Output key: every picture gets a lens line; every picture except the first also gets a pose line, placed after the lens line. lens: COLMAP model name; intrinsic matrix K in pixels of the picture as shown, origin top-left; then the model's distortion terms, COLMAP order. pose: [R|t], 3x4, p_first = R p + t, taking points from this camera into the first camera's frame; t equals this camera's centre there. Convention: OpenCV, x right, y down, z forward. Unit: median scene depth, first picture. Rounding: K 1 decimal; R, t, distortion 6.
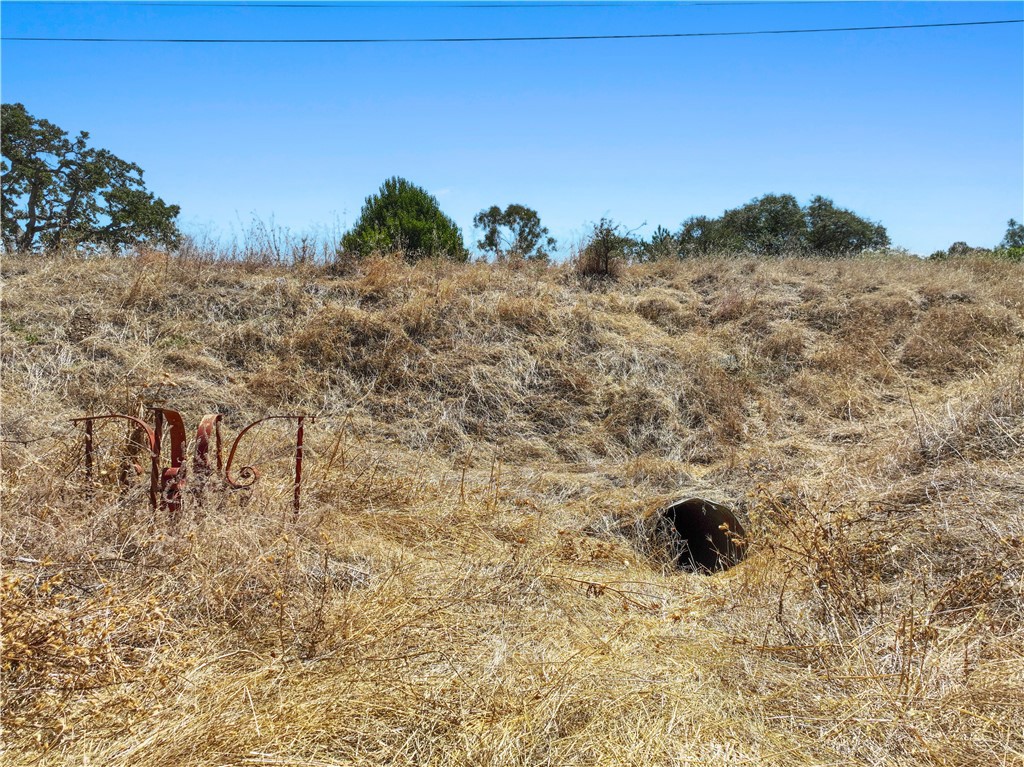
lens RADIAL K [[725.8, 0, 511.6], [0, 725.8, 379.6], [0, 0, 1]] dist [-0.006325, 0.001275]
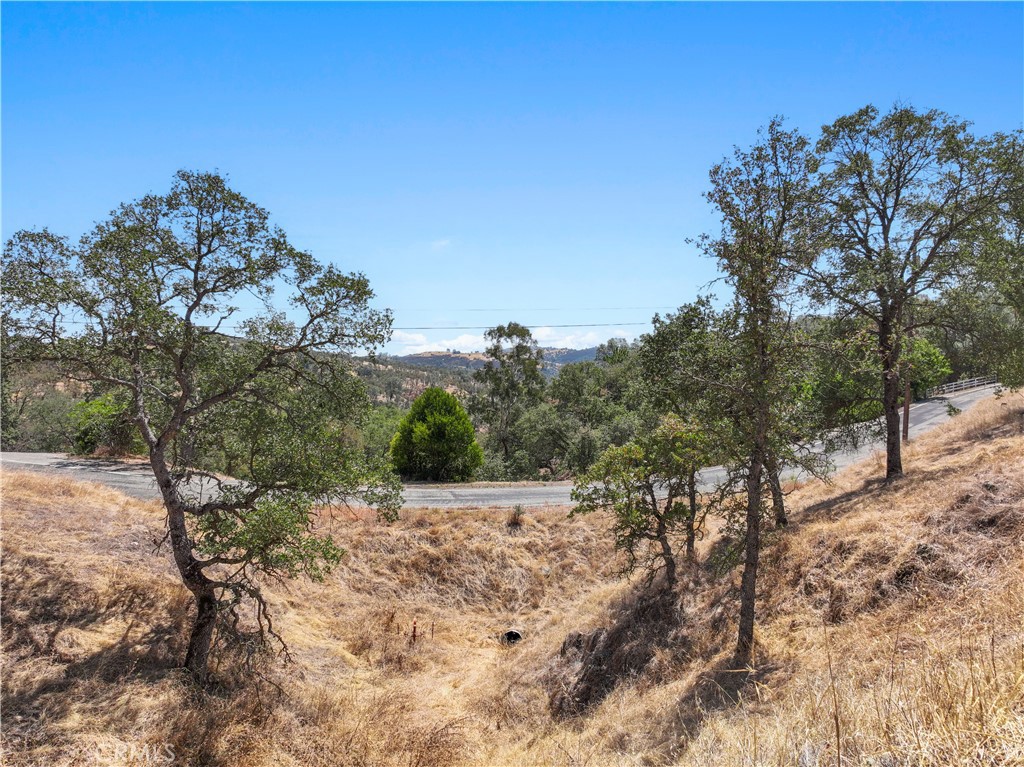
lens RADIAL K [[725.8, 0, 511.1], [0, 725.8, 385.2], [0, 0, 1]] dist [-0.006325, 0.001275]
pose [[0.999585, 0.007707, -0.027767, 0.221724], [-0.007382, 0.999903, 0.011792, -0.881199], [0.027855, -0.011582, 0.999545, -2.174792]]
